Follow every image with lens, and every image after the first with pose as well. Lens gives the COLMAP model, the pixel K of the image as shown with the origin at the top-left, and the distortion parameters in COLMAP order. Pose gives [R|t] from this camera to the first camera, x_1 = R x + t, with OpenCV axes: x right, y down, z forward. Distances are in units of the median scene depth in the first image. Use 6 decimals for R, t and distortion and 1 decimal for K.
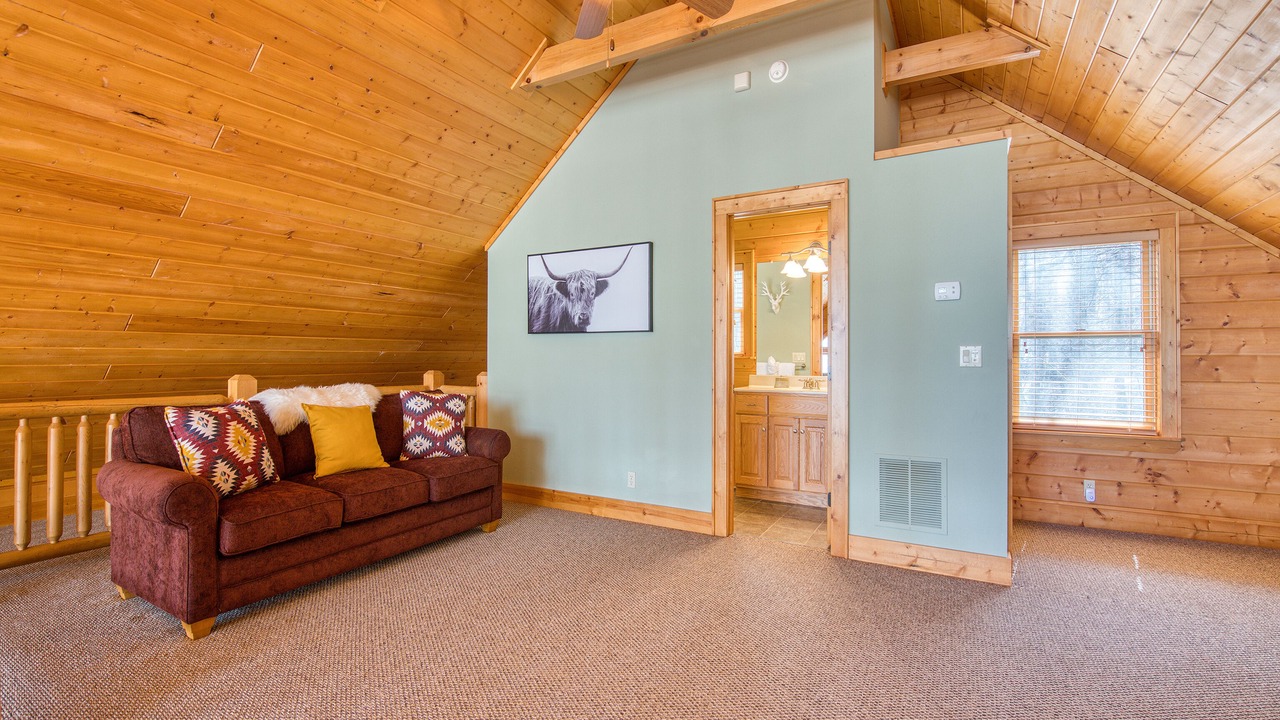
lens RADIAL K [[551.9, 0, 641.0], [0, 551.9, 369.8], [0, 0, 1]] dist [-0.001246, -0.000550]
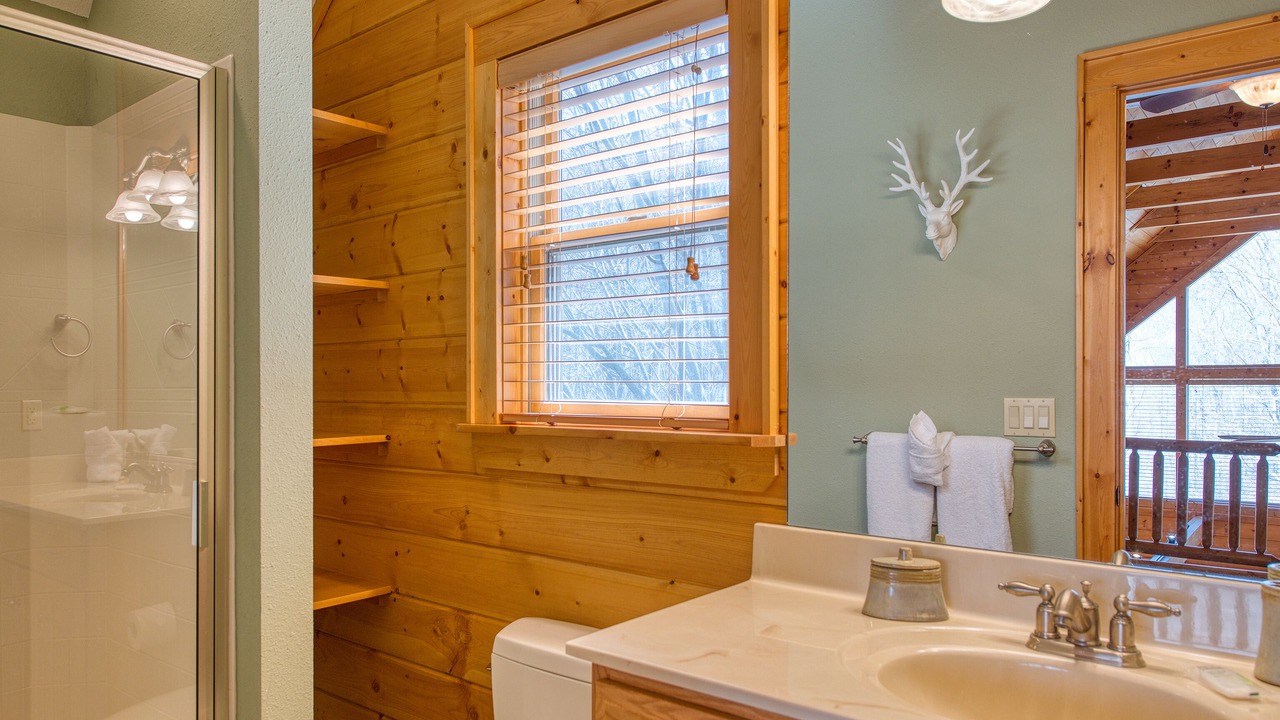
lens RADIAL K [[864.1, 0, 641.1], [0, 864.1, 399.9], [0, 0, 1]] dist [-0.002033, -0.000402]
pose [[0.986438, 0.002307, -0.164117, 0.170304], [-0.002240, 0.999997, 0.000592, -0.030109], [0.164118, -0.000217, 0.986441, 0.559874]]
